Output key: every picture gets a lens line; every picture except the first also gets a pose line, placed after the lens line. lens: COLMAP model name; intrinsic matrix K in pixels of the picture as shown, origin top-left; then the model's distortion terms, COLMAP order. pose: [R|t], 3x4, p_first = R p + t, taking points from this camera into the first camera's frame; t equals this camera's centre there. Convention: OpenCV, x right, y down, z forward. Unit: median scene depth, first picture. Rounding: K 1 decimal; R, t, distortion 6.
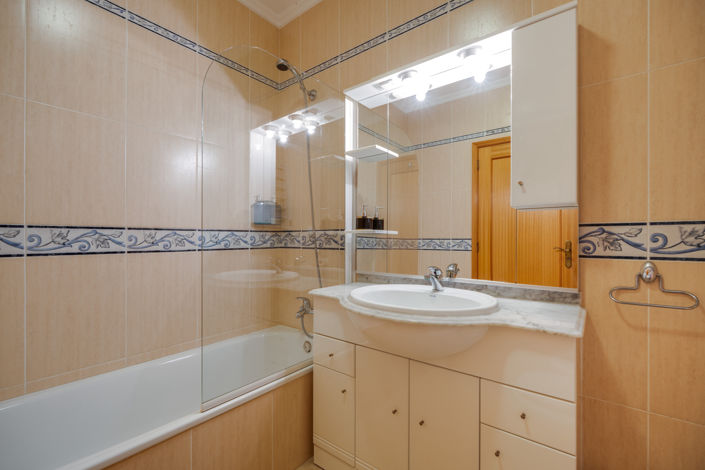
lens RADIAL K [[303.5, 0, 352.5], [0, 303.5, 238.7], [0, 0, 1]] dist [0.003944, 0.000479]
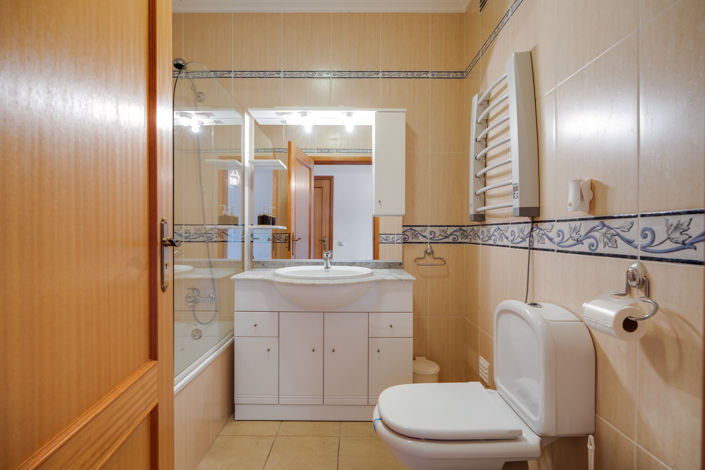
lens RADIAL K [[310.9, 0, 342.4], [0, 310.9, 235.1], [0, 0, 1]] dist [-0.001942, -0.000294]
pose [[0.795194, -0.000957, 0.606355, -0.577569], [-0.004965, 0.999955, 0.008089, -0.001871], [-0.606335, -0.009443, 0.795153, -0.242915]]
